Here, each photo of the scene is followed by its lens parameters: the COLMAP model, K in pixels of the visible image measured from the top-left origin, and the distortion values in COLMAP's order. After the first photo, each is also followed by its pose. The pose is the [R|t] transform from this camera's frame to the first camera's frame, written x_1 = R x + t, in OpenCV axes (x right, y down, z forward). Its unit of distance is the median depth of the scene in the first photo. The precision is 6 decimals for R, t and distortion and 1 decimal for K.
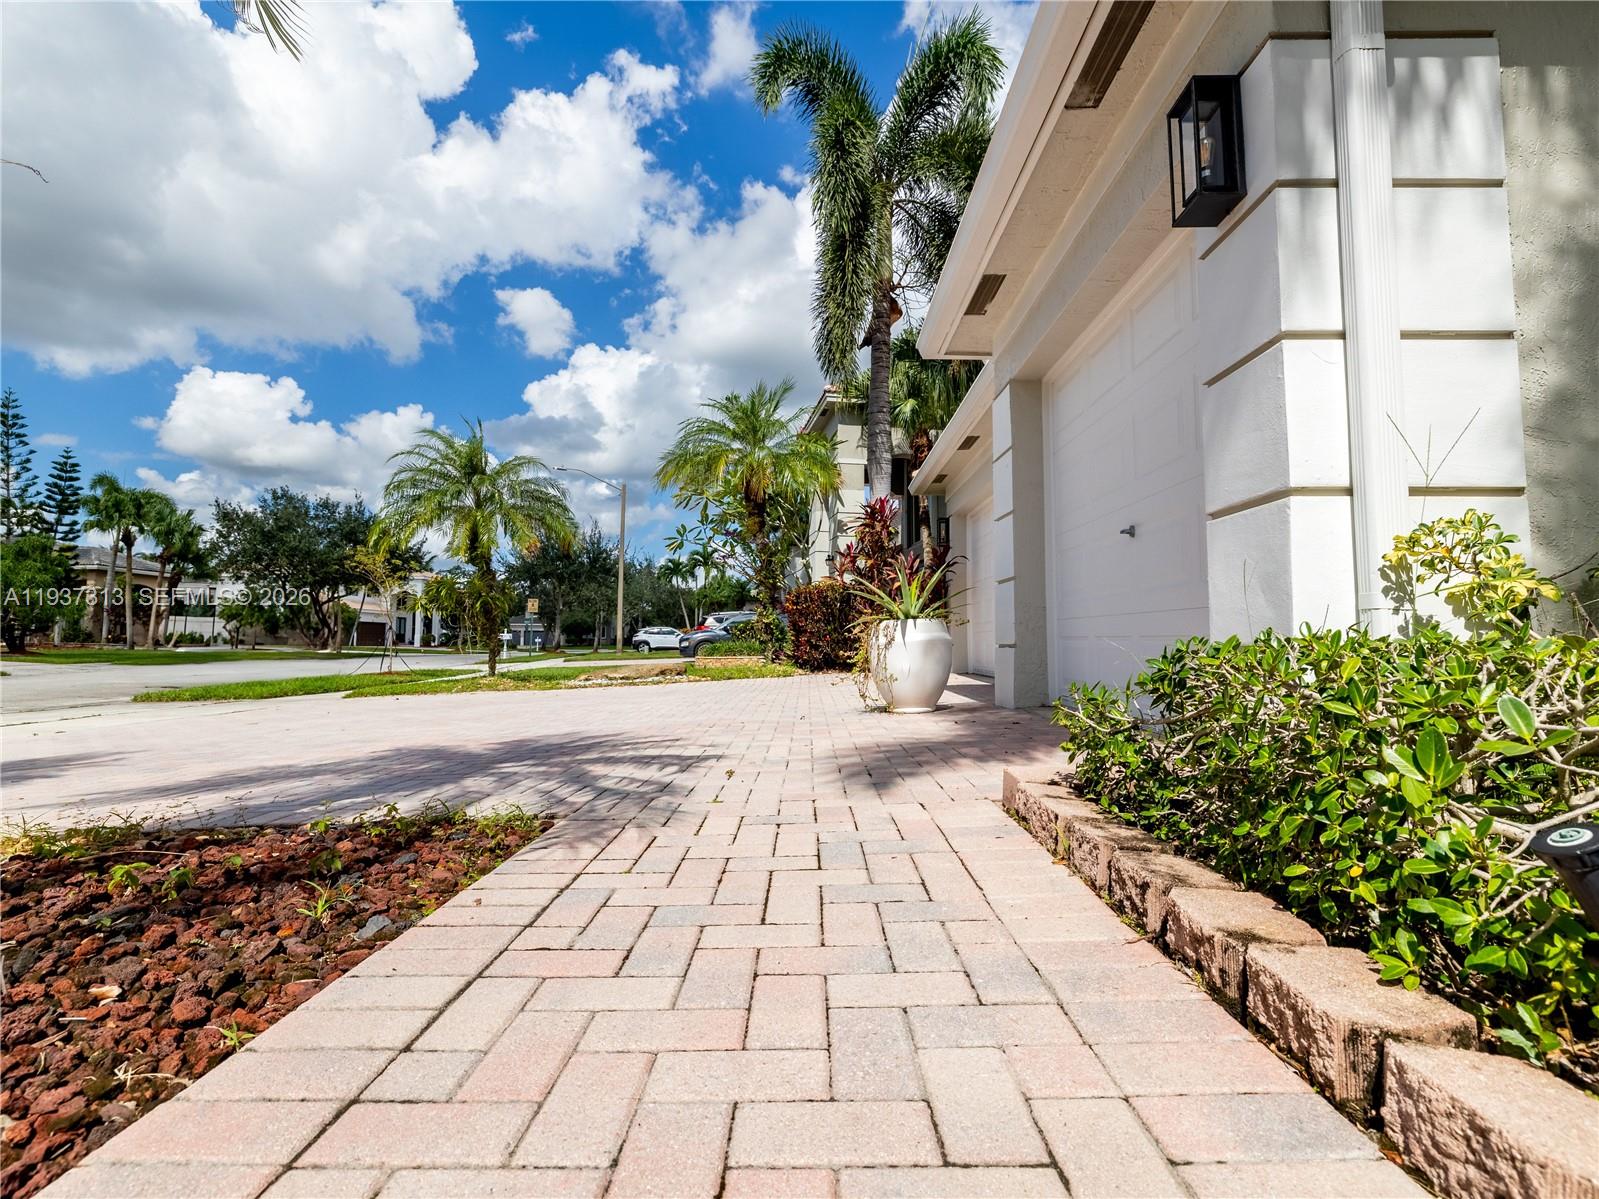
lens RADIAL K [[771.8, 0, 799.2], [0, 771.8, 593.7], [0, 0, 1]] dist [-0.002105, 0.000215]
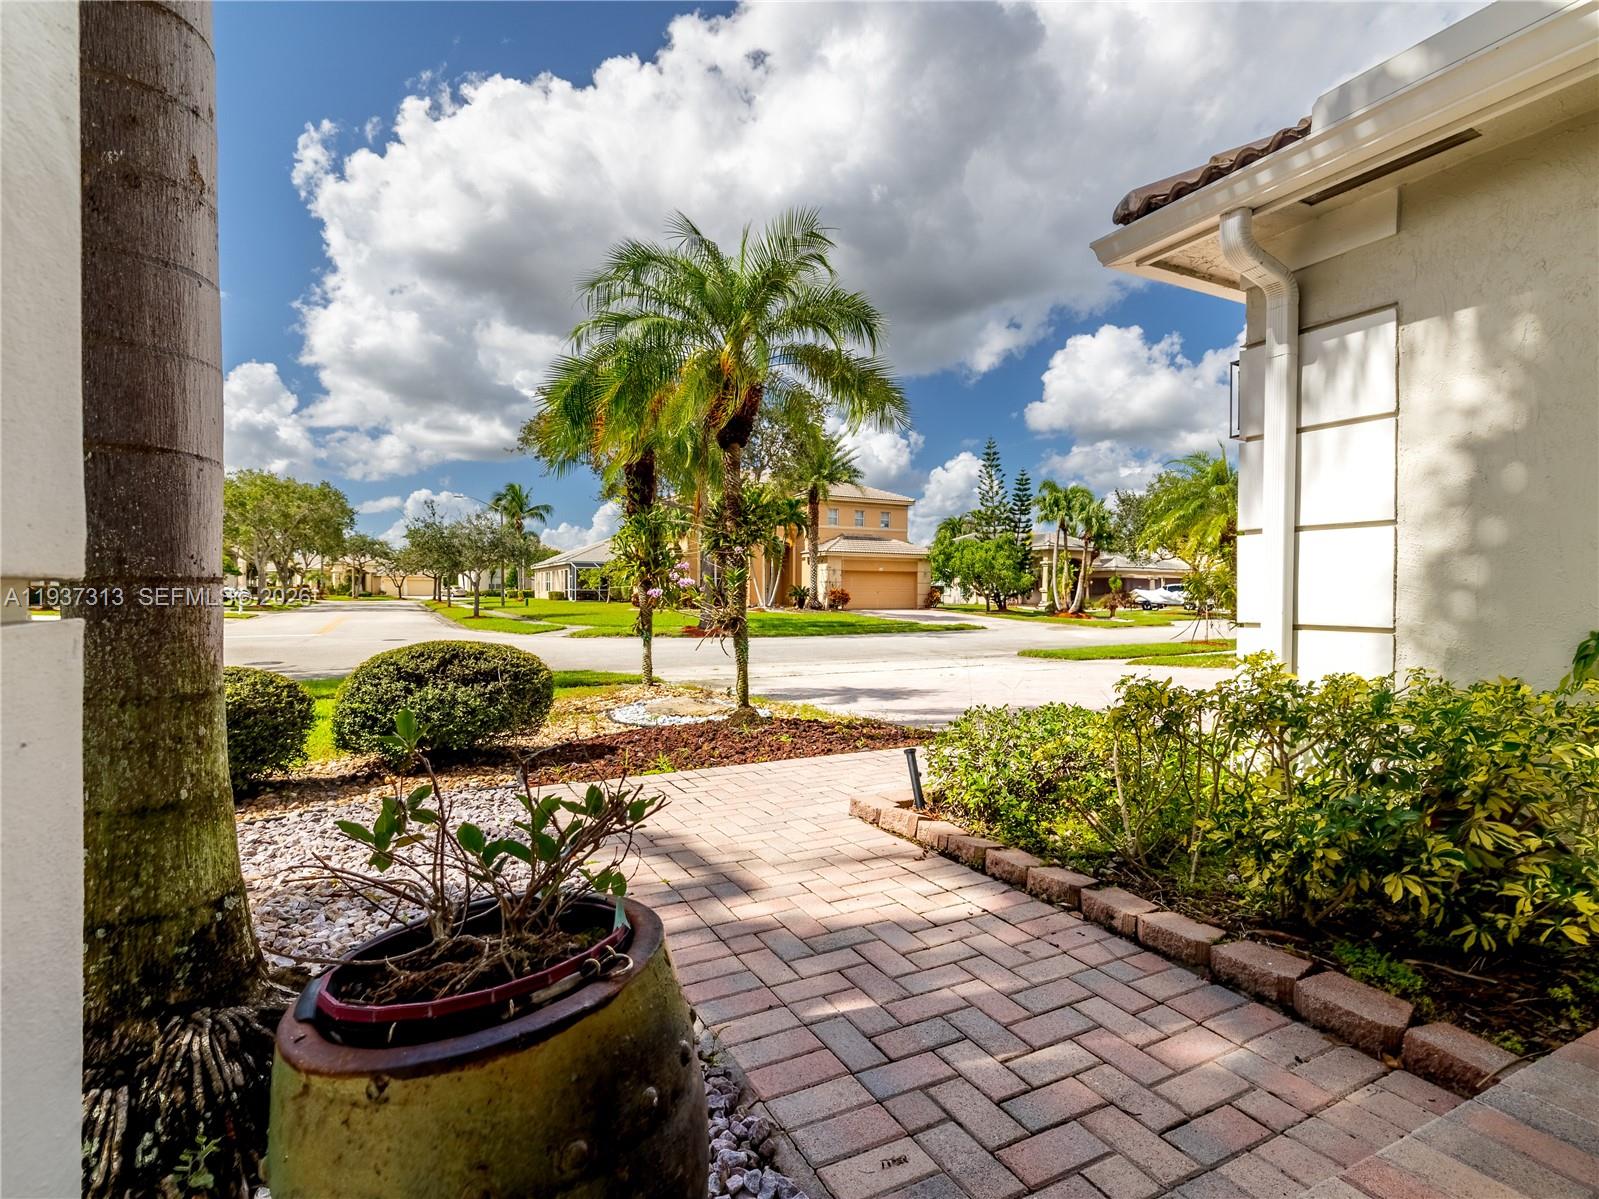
lens RADIAL K [[771.8, 0, 799.2], [0, 771.8, 593.7], [0, 0, 1]] dist [-0.002105, 0.000215]
pose [[0.471213, 0.004258, -0.882009, 0.115632], [0.047523, 0.998413, 0.030208, -0.019760], [0.880738, -0.056150, 0.470263, -0.048421]]
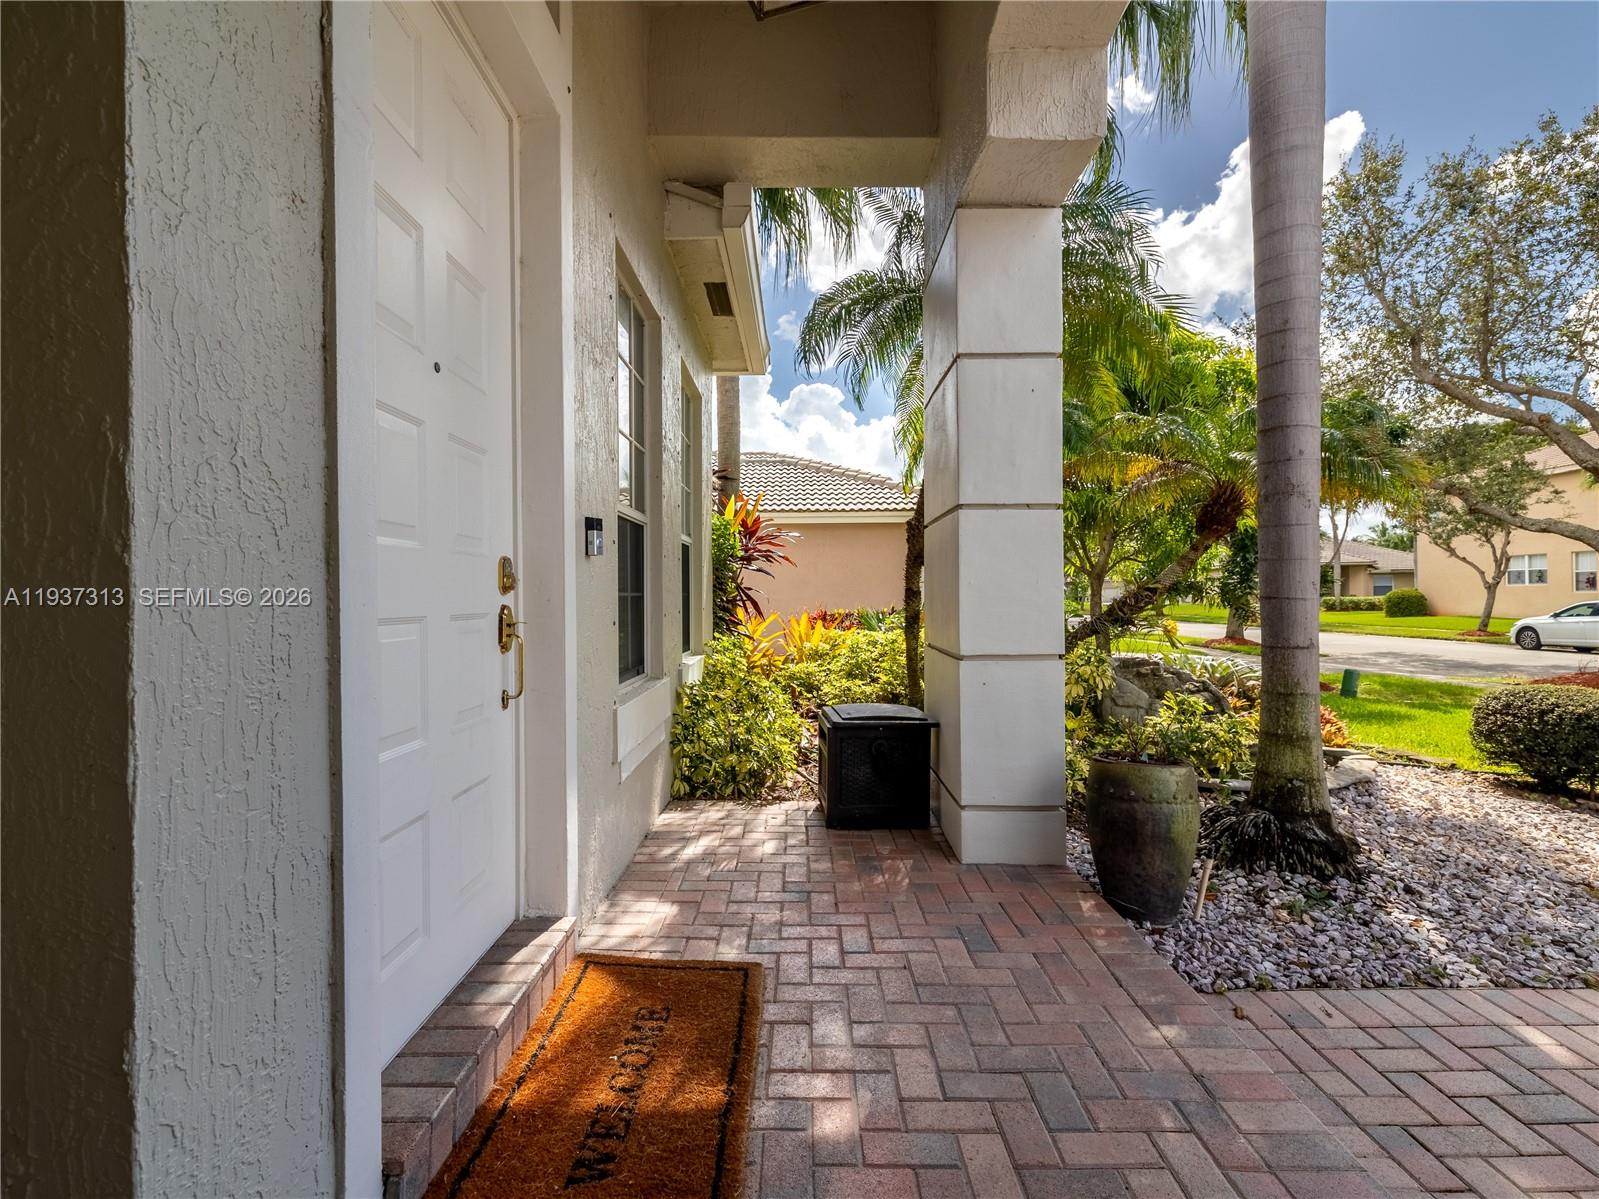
lens RADIAL K [[731.5, 0, 799.5], [0, 731.5, 599.5], [0, 0, 1]] dist [-0.000745, 0.000164]
pose [[-0.999933, 0.008255, -0.008094, 0.132027], [0.008716, 0.998244, -0.058599, -0.022427], [0.007596, -0.058666, -0.998249, 0.053940]]
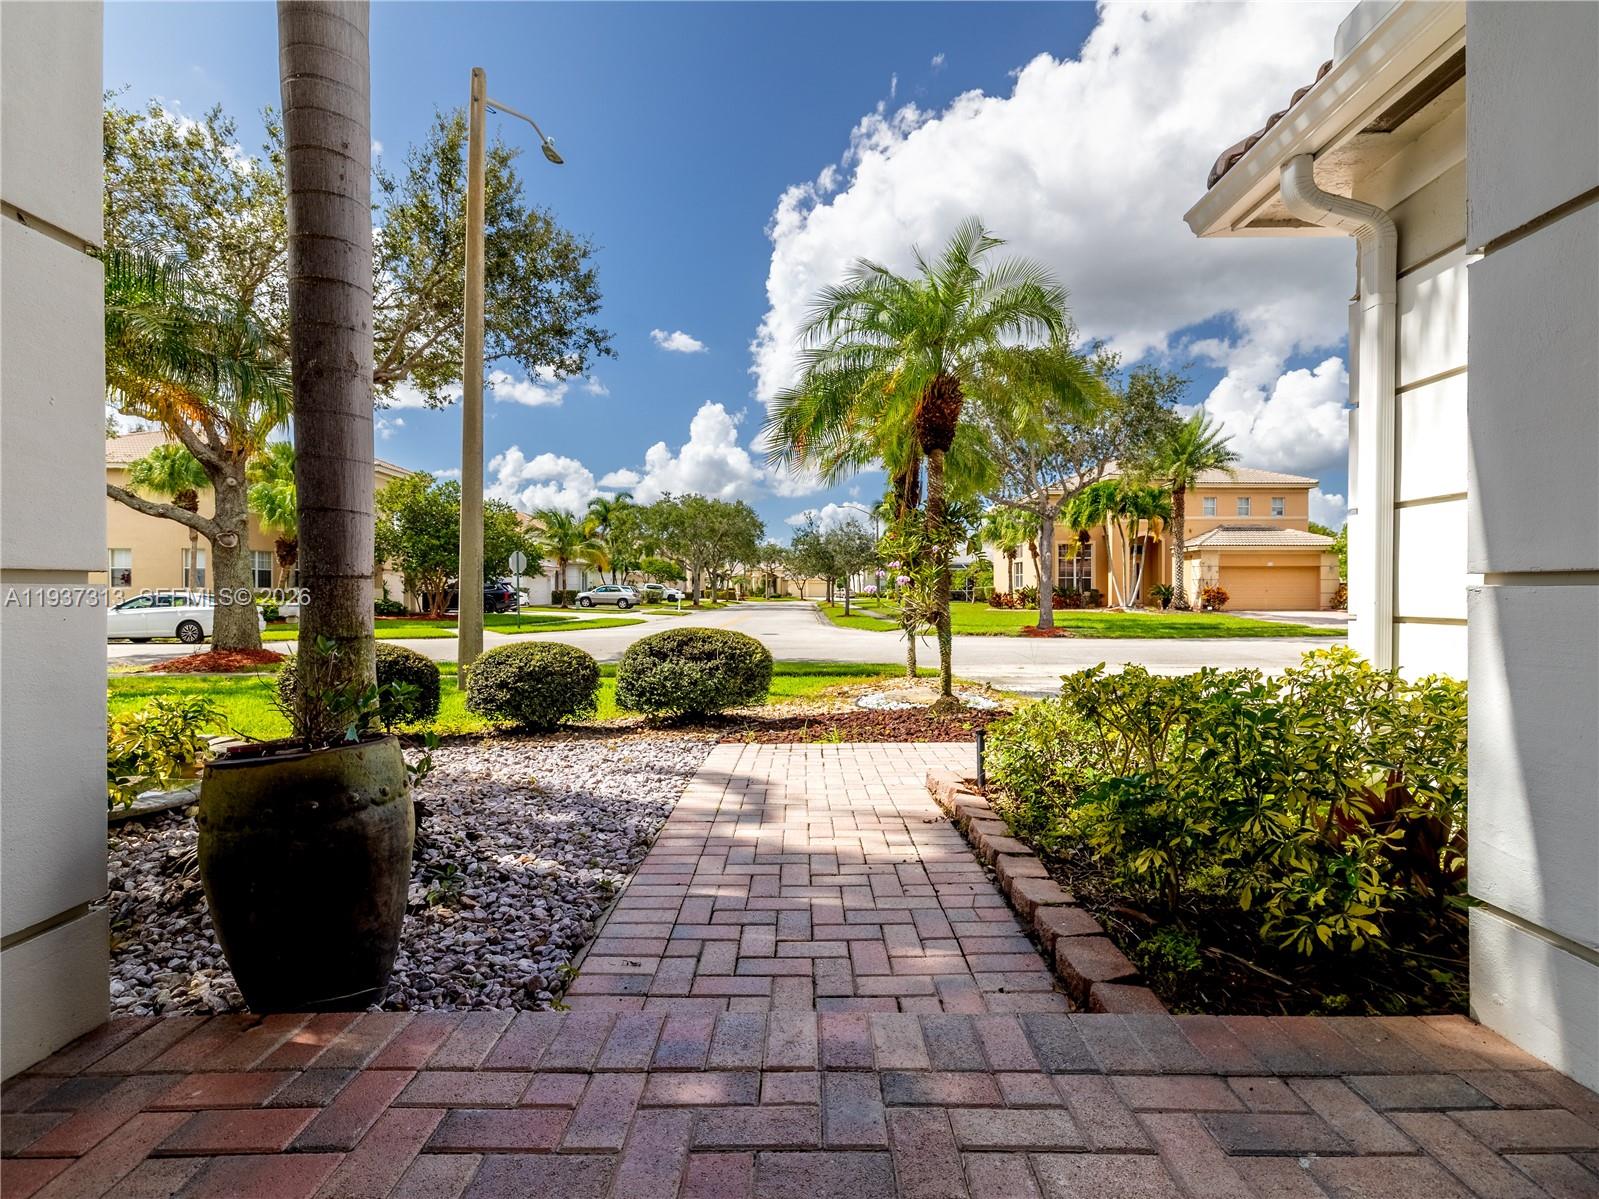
lens RADIAL K [[773.6, 0, 802.3], [0, 773.6, 592.5], [0, 0, 1]] dist [-0.010085, -0.001161]
pose [[0.007743, 0.000439, -0.999970, 0.146349], [0.060096, 0.998192, 0.000904, -0.016029], [0.998163, -0.060101, 0.007703, -0.006875]]
